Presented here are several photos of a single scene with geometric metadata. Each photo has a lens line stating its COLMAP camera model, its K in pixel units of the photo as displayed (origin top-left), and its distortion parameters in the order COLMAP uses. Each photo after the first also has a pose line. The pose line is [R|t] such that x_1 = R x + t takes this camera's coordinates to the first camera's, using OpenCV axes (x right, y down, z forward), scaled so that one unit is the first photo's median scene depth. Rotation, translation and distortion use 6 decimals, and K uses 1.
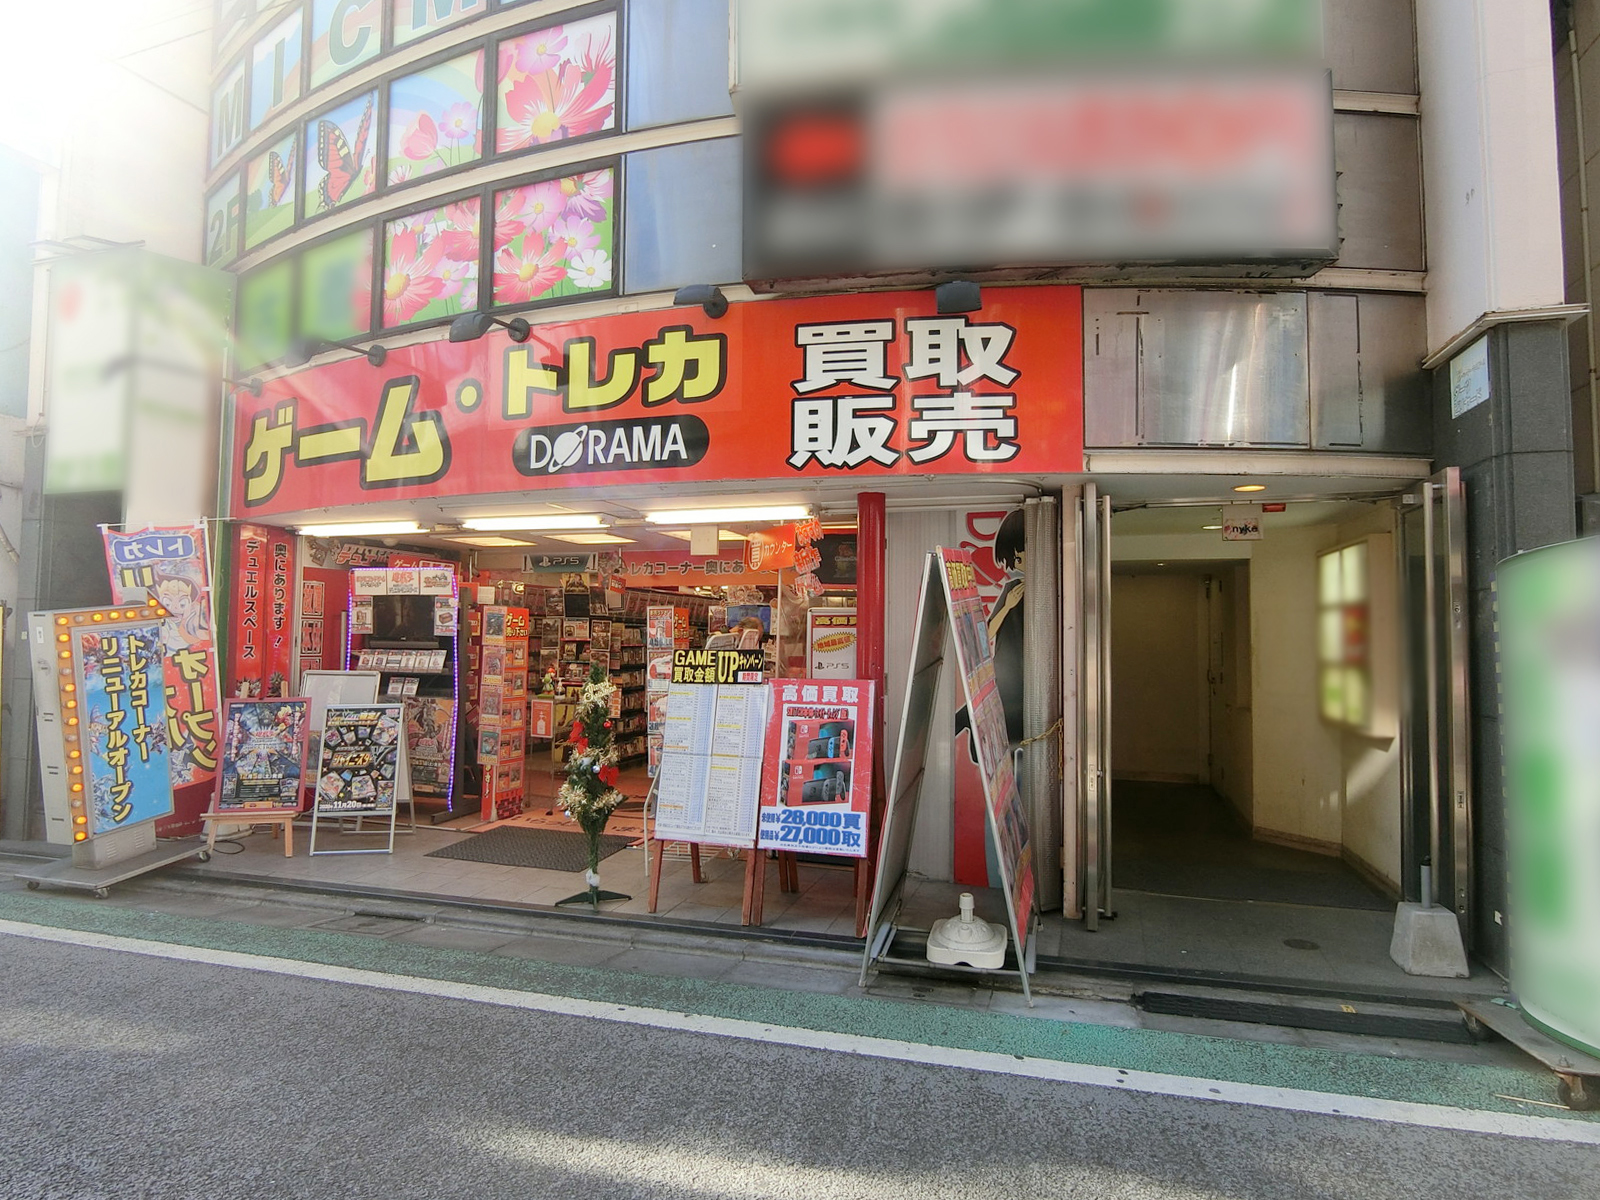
lens RADIAL K [[877.1, 0, 800.0], [0, 877.1, 600.0], [0, 0, 1]] dist [-0.031403, -0.000177]
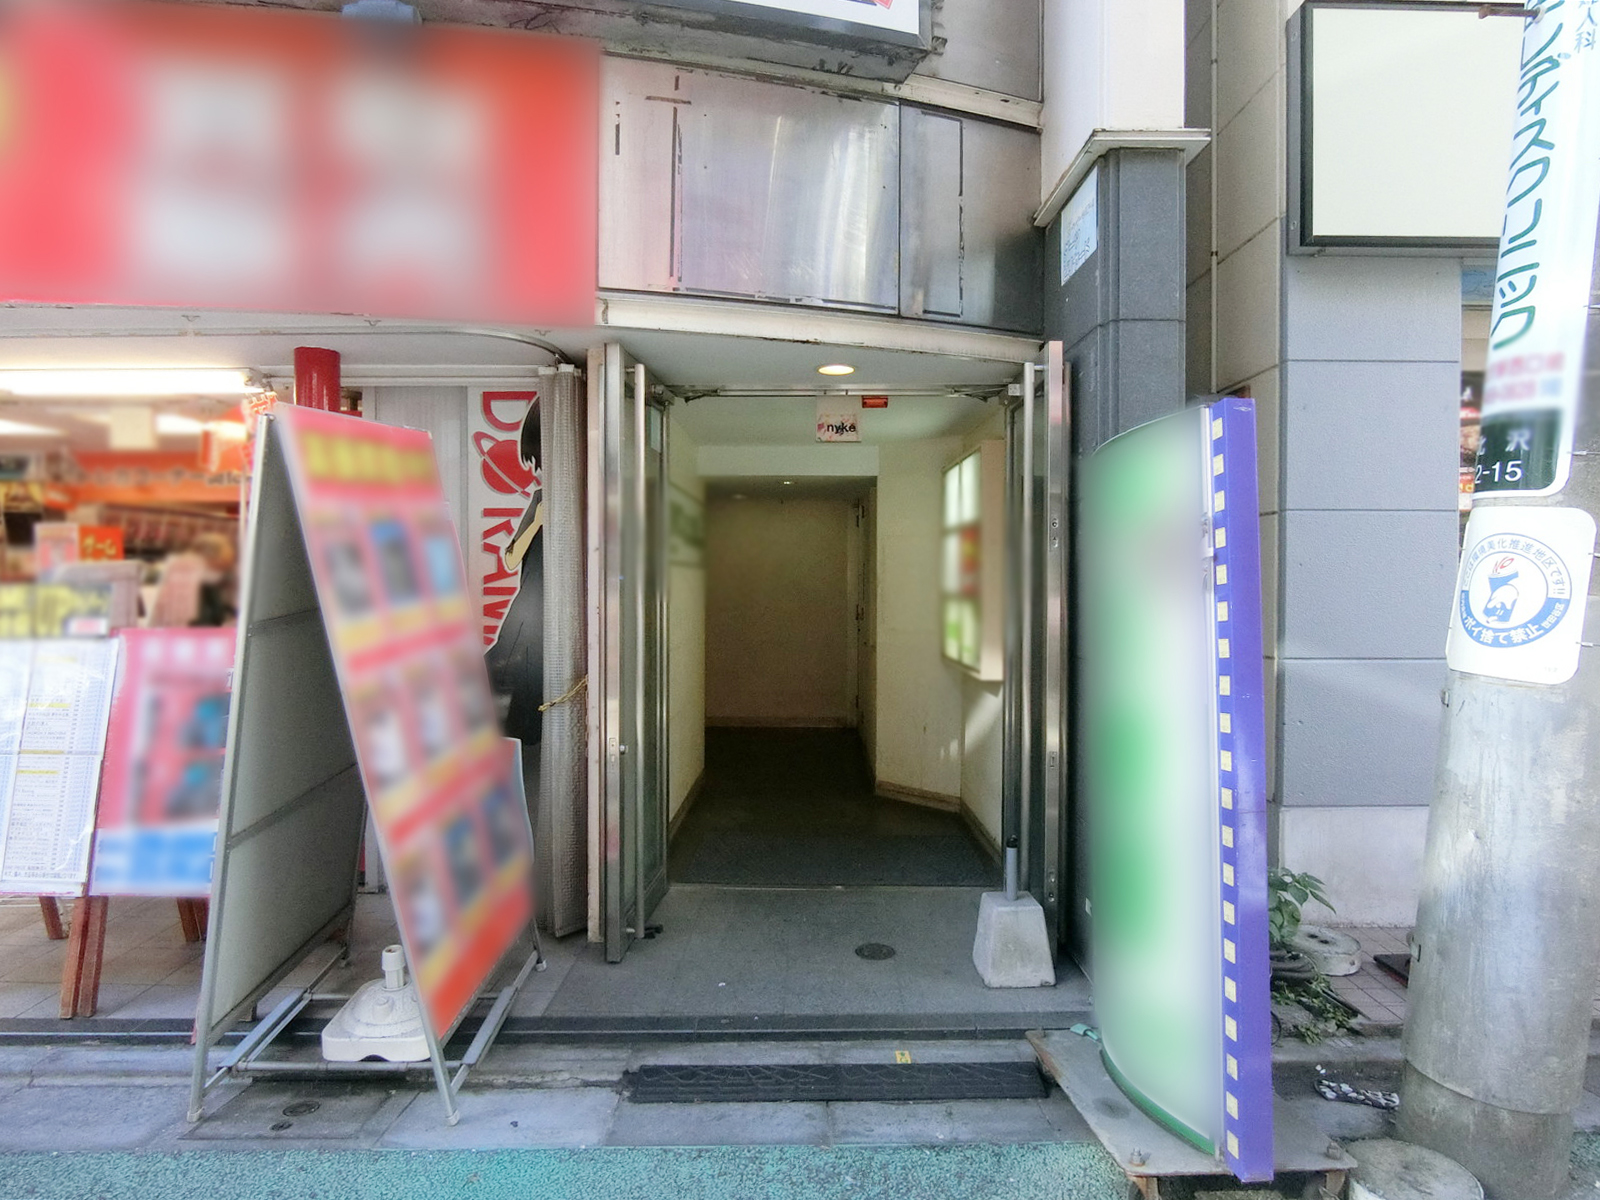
lens RADIAL K [[885.6, 0, 800.0], [0, 885.6, 600.0], [0, 0, 1]] dist [-0.021789, -0.000402]
pose [[0.952584, -0.014621, 0.303924, 0.265240], [-0.006376, 0.997666, 0.067979, 0.024741], [-0.304209, -0.066693, 0.950268, 0.268060]]
